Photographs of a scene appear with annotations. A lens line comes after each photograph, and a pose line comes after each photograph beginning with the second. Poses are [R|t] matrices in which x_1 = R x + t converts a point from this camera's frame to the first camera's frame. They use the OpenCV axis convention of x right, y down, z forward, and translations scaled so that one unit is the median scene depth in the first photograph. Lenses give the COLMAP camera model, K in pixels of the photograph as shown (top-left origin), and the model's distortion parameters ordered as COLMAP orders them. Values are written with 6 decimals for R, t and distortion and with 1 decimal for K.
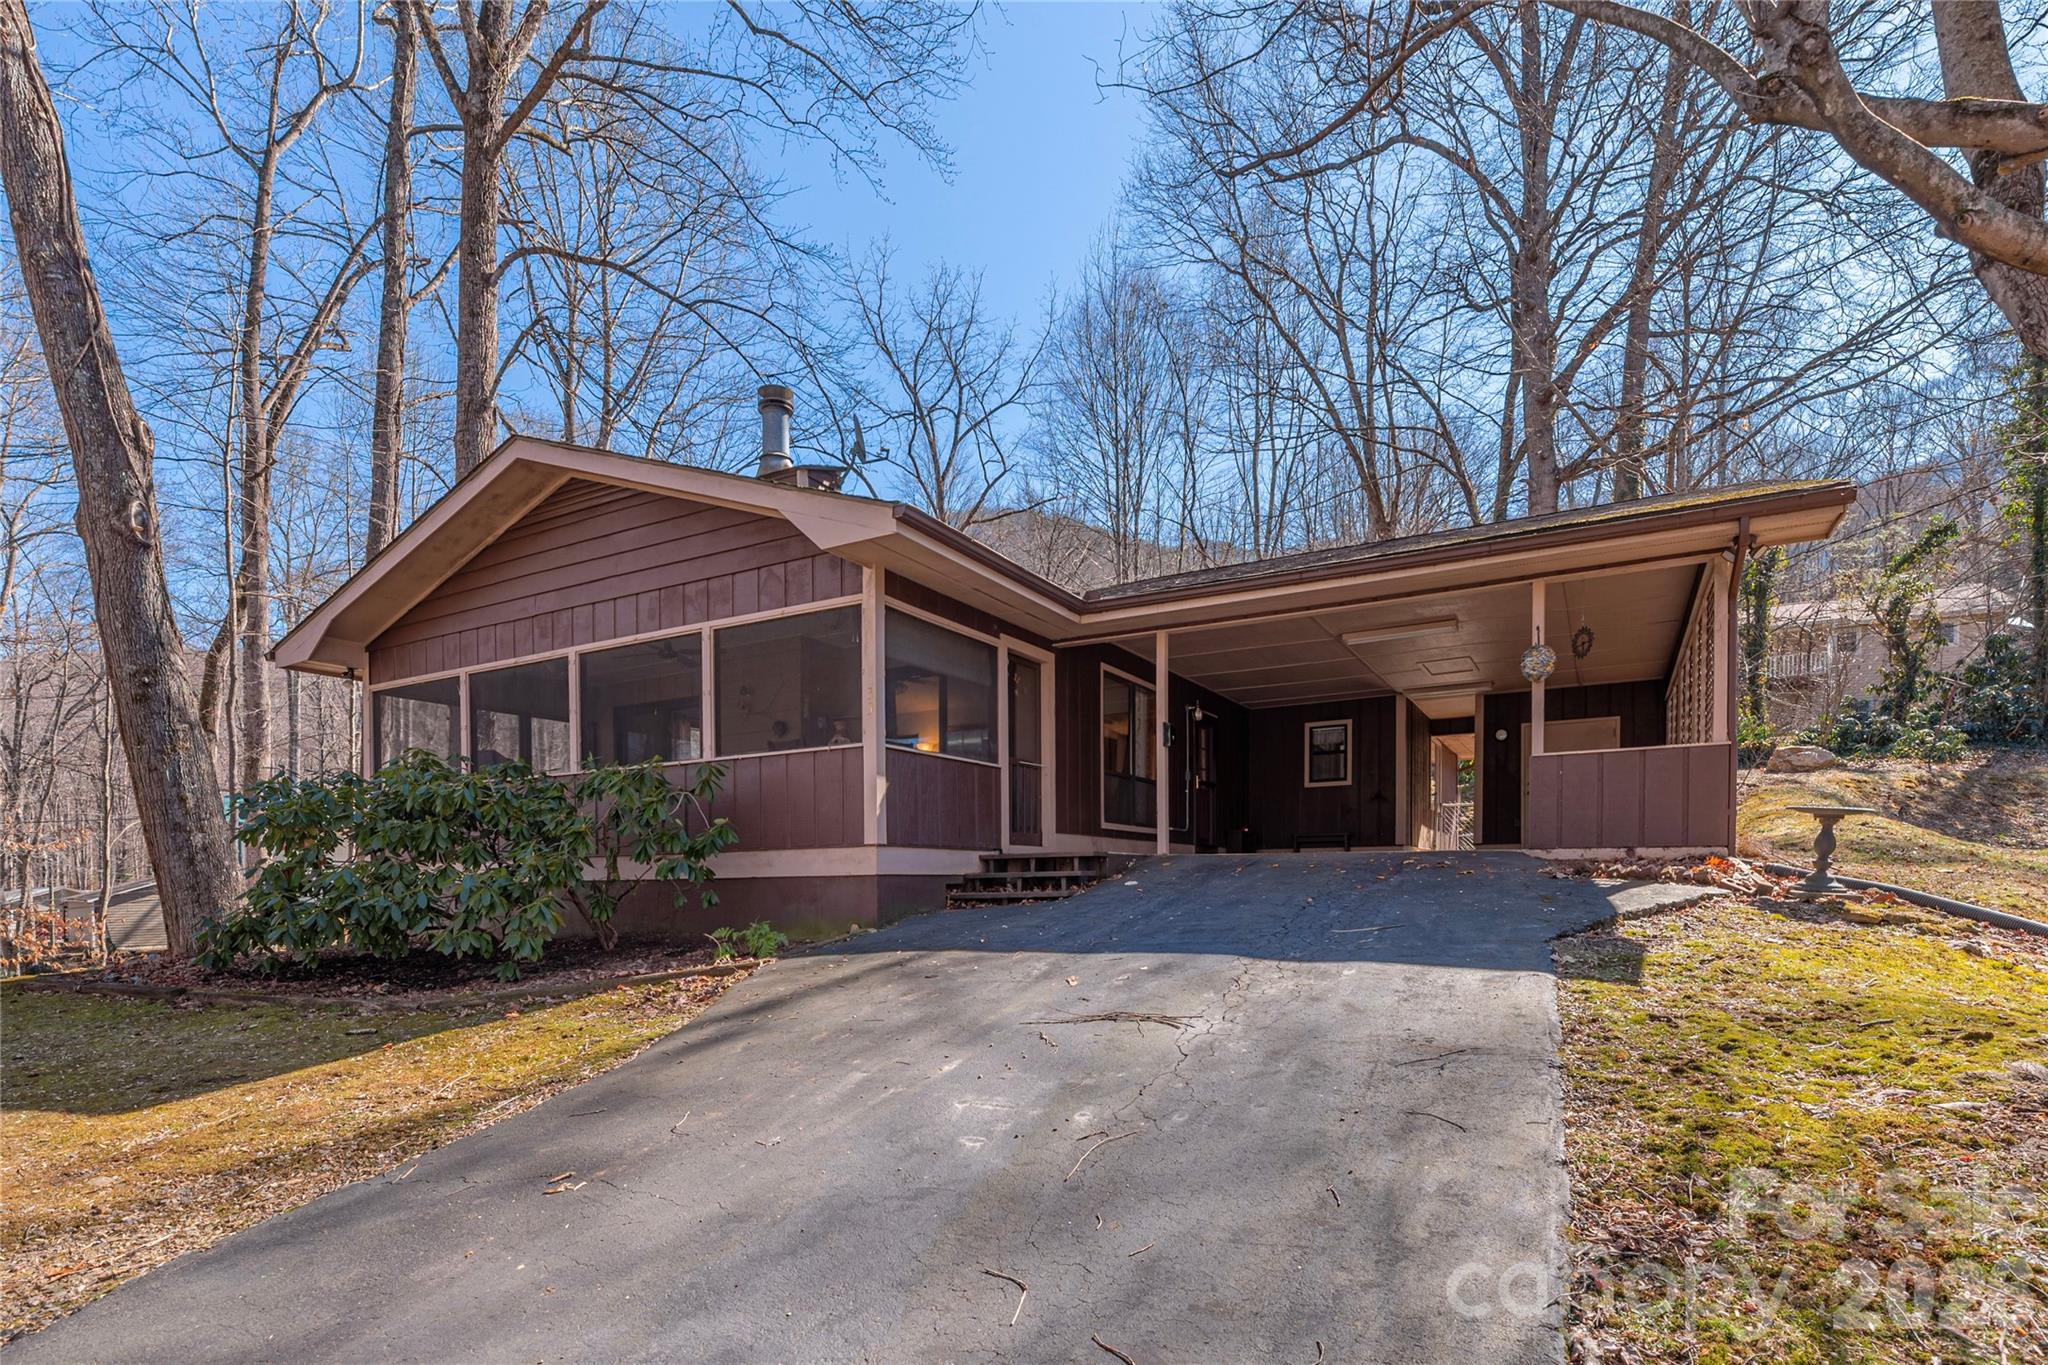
lens RADIAL K [[847.9, 0, 1024.0], [0, 847.9, 682.5], [0, 0, 1]] dist [-0.002795, -0.000084]
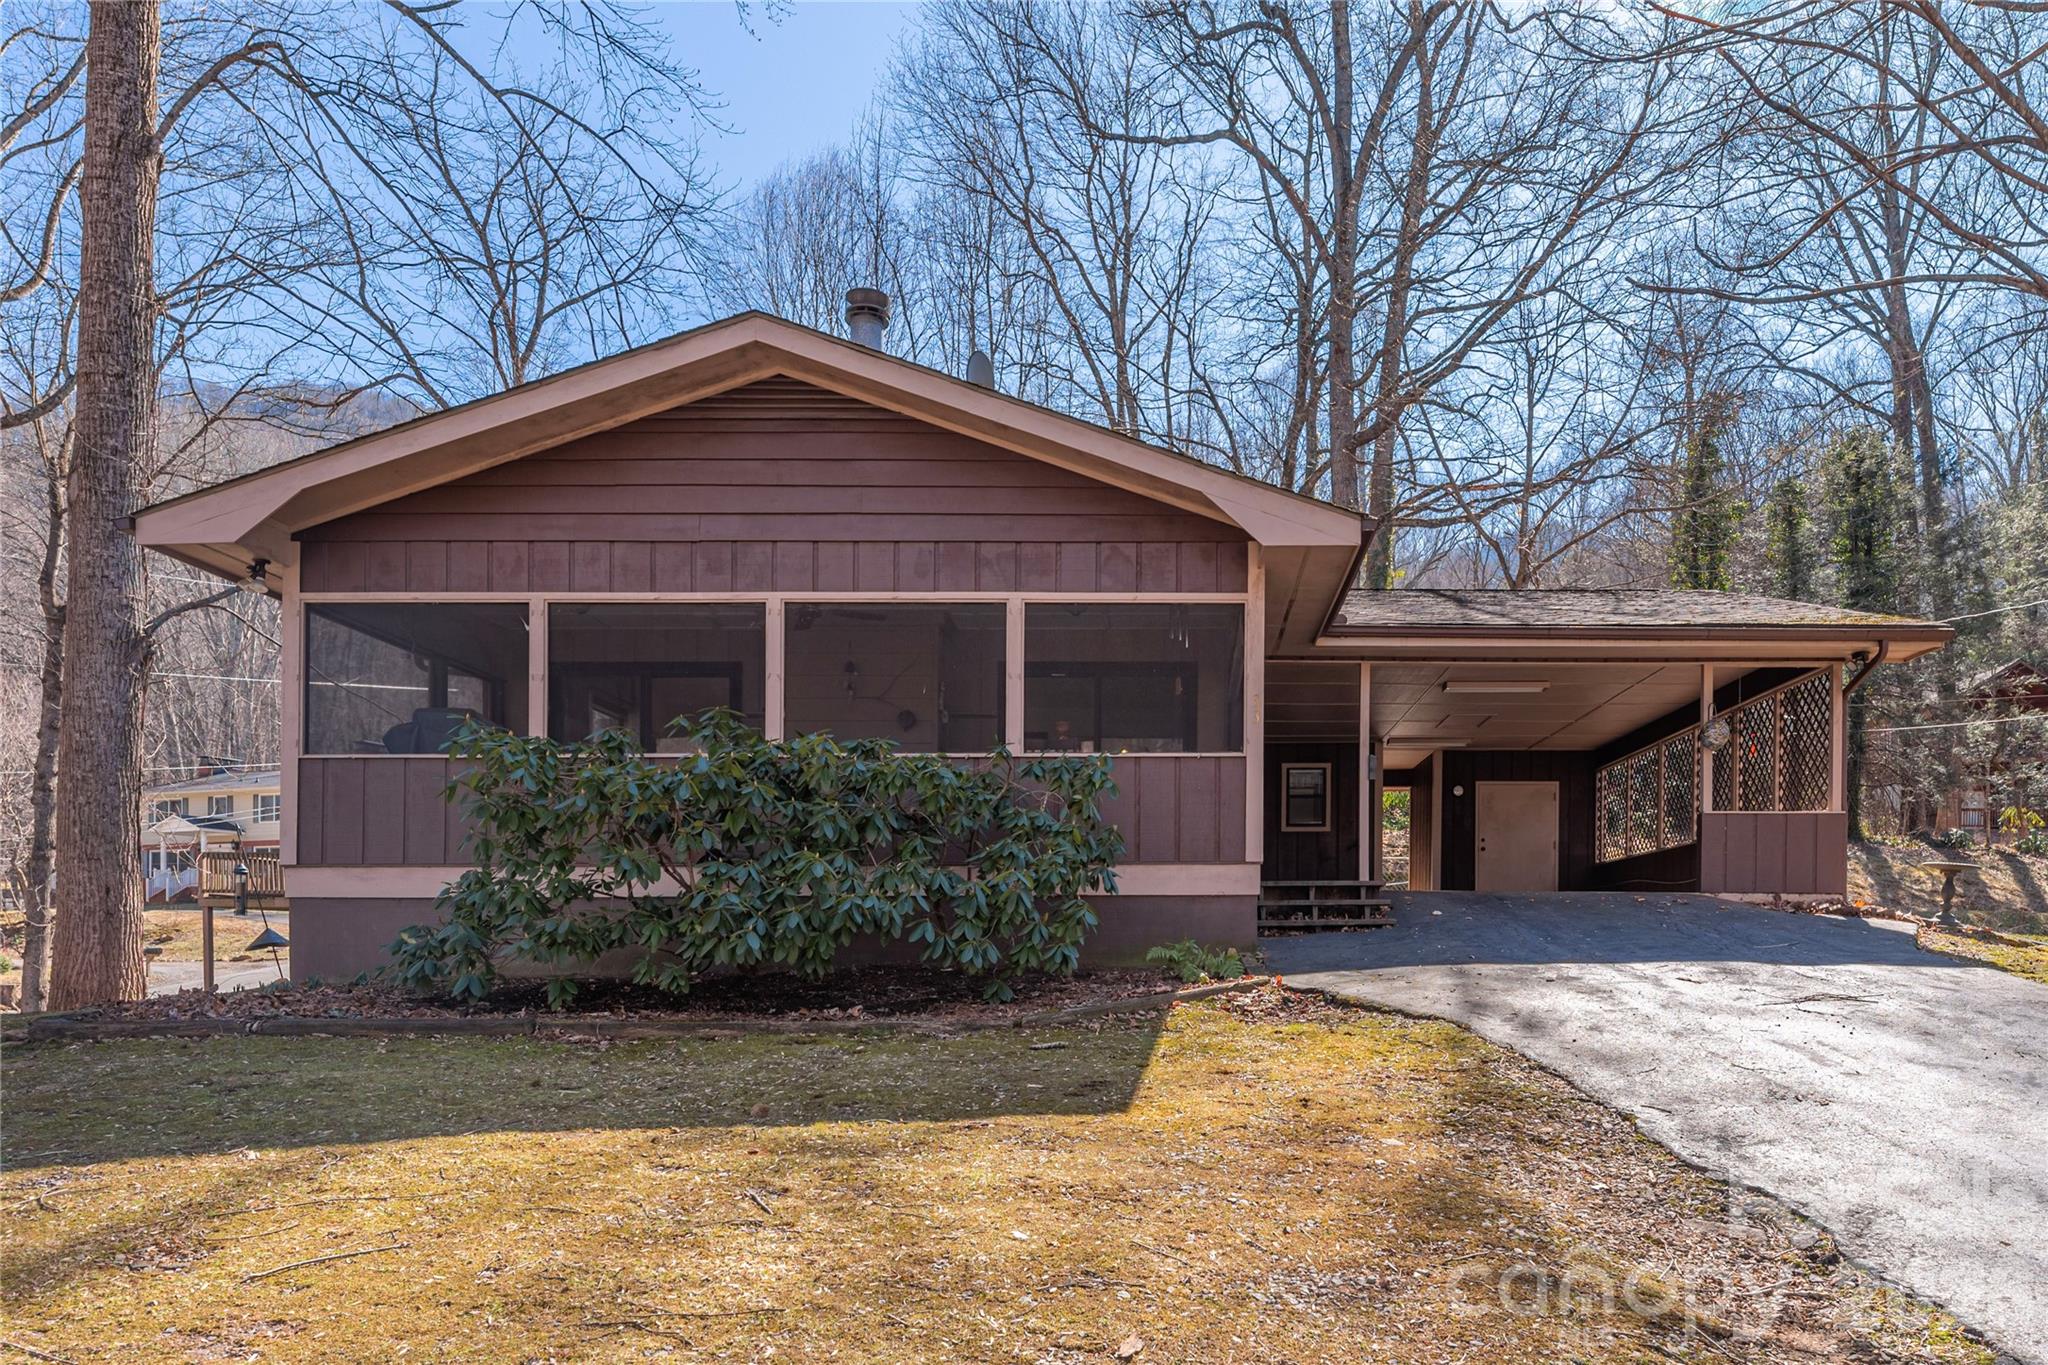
lens RADIAL K [[1102.4, 0, 1023.8], [0, 1102.4, 653.7], [0, 0, 1]] dist [-0.001747, -0.000858]
pose [[0.908507, 0.121725, 0.399747, -0.779730], [-0.108027, 0.992529, -0.056715, 0.049434], [-0.403664, 0.008342, 0.914869, -0.011573]]
